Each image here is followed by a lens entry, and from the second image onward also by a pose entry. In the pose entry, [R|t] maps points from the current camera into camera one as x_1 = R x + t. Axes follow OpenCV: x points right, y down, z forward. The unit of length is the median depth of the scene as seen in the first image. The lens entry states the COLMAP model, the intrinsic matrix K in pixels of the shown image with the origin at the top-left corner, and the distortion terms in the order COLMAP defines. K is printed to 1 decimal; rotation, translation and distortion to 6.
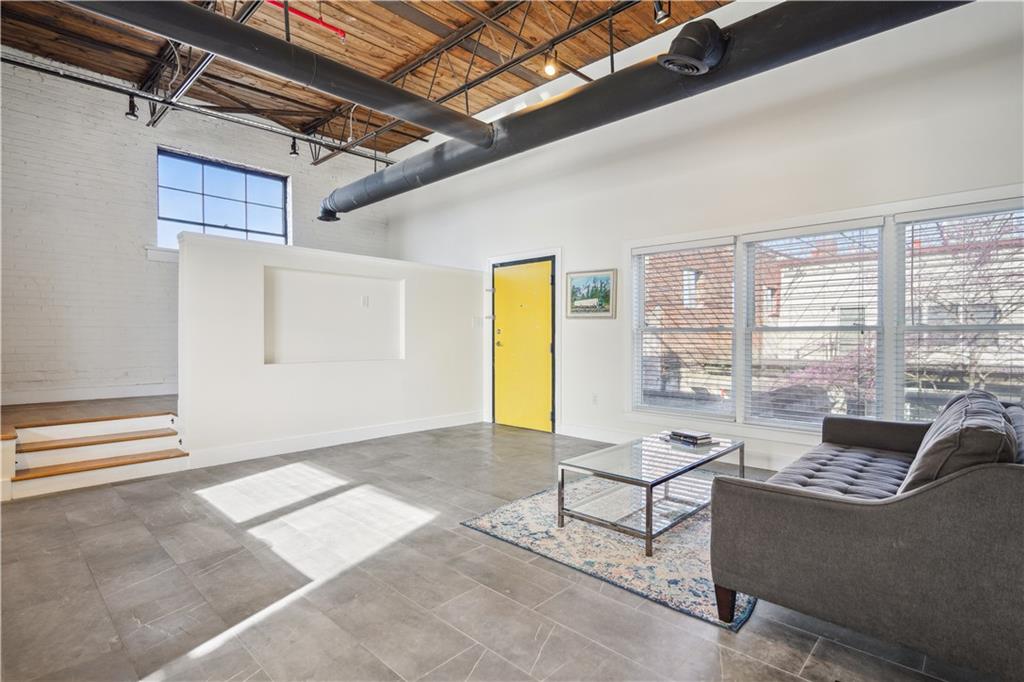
lens RADIAL K [[508.0, 0, 518.5], [0, 508.0, 342.2], [0, 0, 1]] dist [-0.006971, 0.005268]
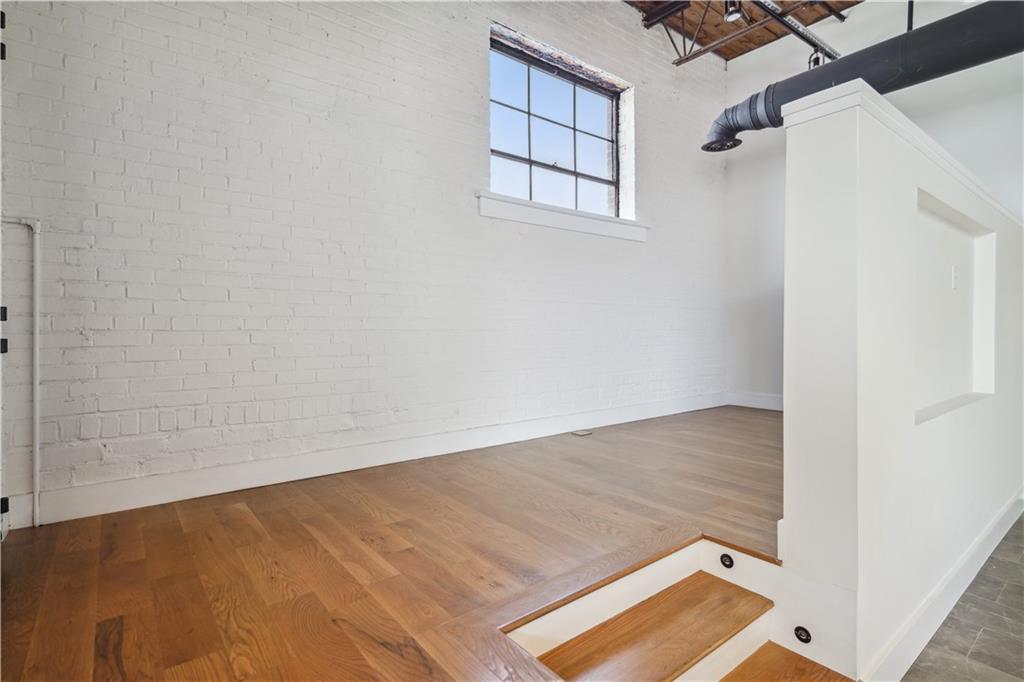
lens RADIAL K [[508.0, 0, 505.6], [0, 508.0, 328.8], [0, 0, 1]] dist [-0.006971, 0.005268]
pose [[0.987292, -0.004292, -0.158856, -0.629446], [0.002954, 0.999958, -0.008661, -0.026447], [0.158886, 0.008082, 0.987264, 0.438582]]
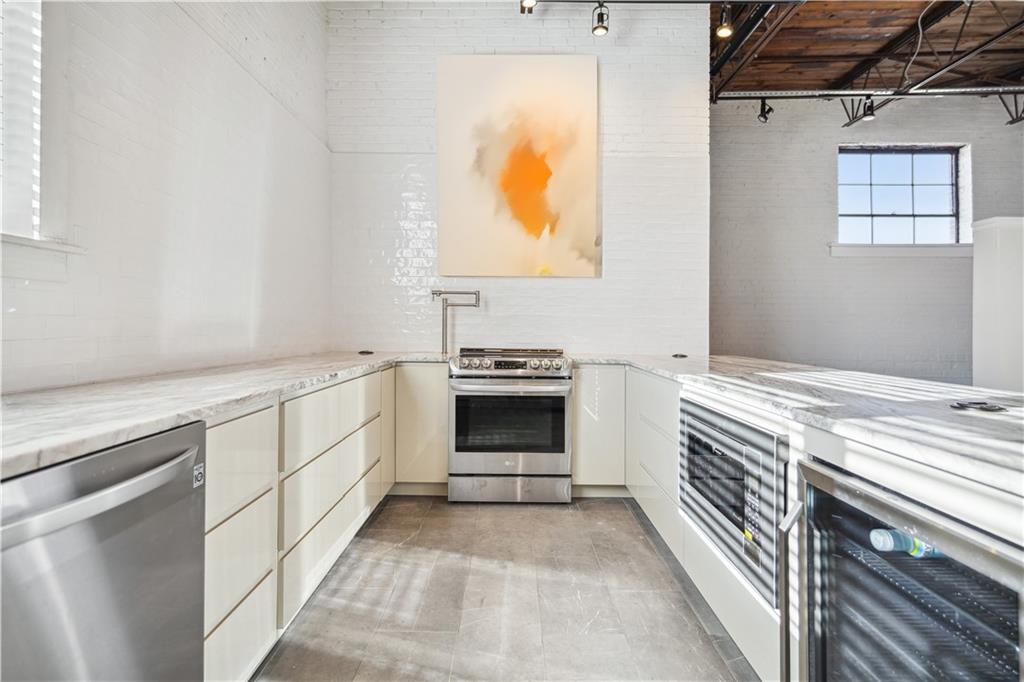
lens RADIAL K [[508.0, 0, 508.1], [0, 508.0, 323.2], [0, 0, 1]] dist [-0.006971, 0.005268]
pose [[0.670908, -0.008846, -0.741488, -0.422318], [-0.008568, 0.999770, -0.019680, -0.001725], [0.741491, 0.019557, 0.670677, -0.183148]]
